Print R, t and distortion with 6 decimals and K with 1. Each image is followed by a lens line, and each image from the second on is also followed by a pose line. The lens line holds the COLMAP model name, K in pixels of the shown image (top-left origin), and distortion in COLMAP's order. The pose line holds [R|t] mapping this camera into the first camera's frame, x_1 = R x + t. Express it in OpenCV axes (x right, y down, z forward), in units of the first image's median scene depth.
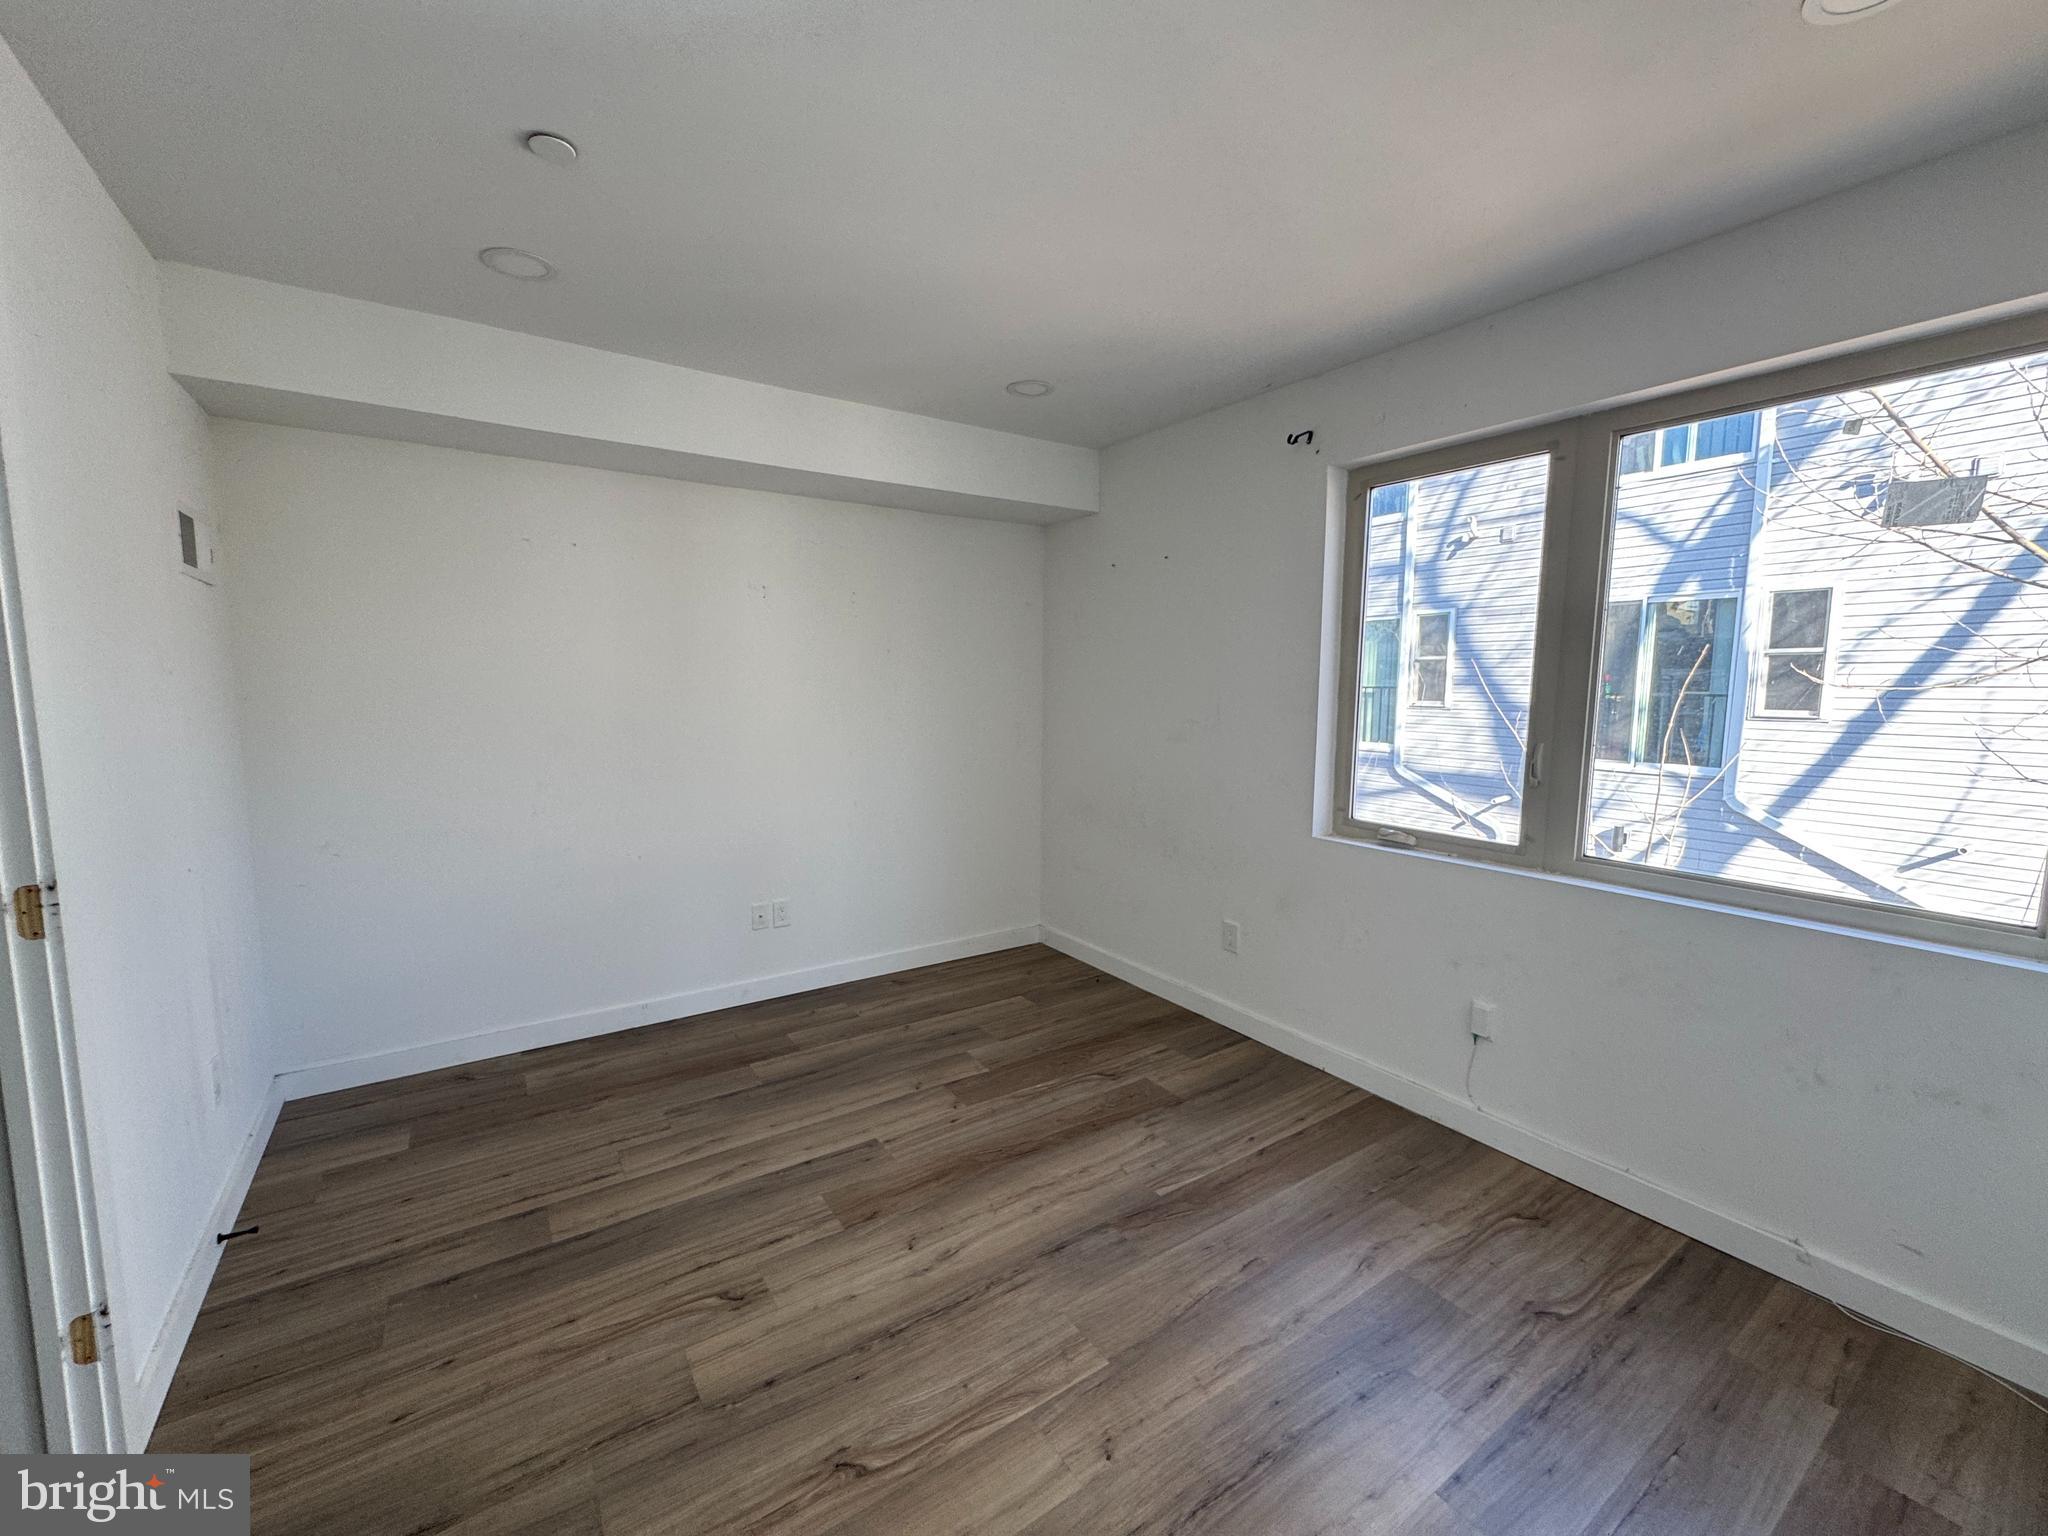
lens RADIAL K [[825.7, 0, 1025.4], [0, 825.7, 766.6], [0, 0, 1]] dist [0.000950, -0.000078]
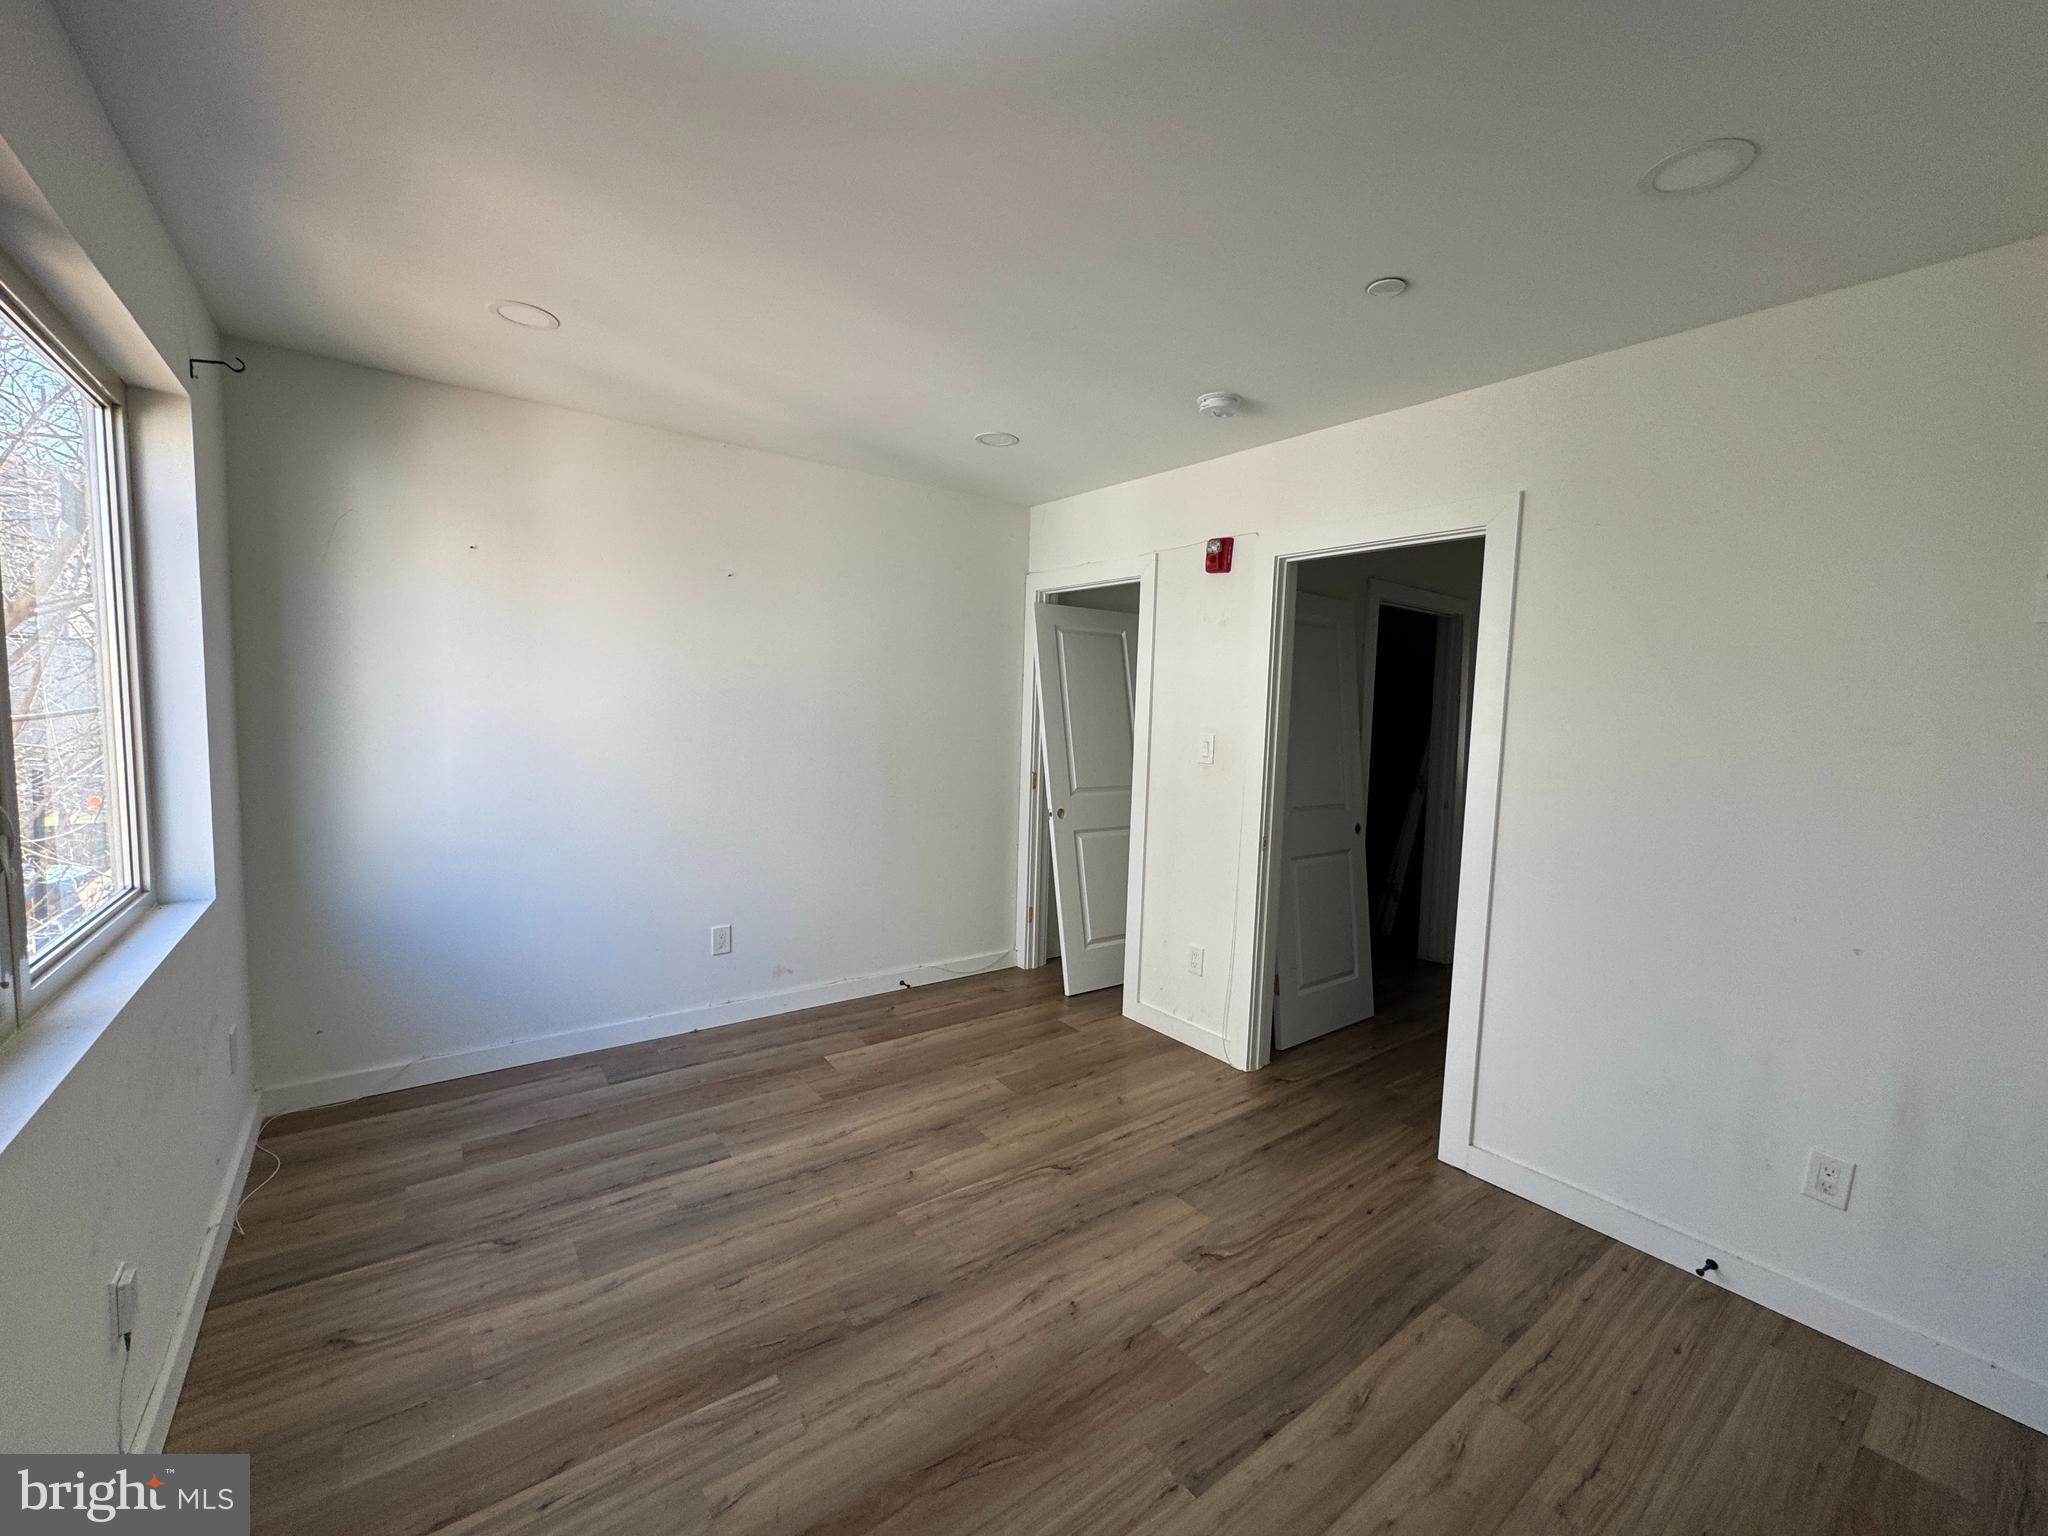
lens RADIAL K [[825.7, 0, 1034.8], [0, 825.7, 773.9], [0, 0, 1]] dist [0.000950, -0.000078]
pose [[-0.997538, -0.031962, -0.062429, -0.015045], [-0.042969, 0.982020, 0.183823, -0.216617], [0.055431, 0.186053, -0.980975, 1.939426]]
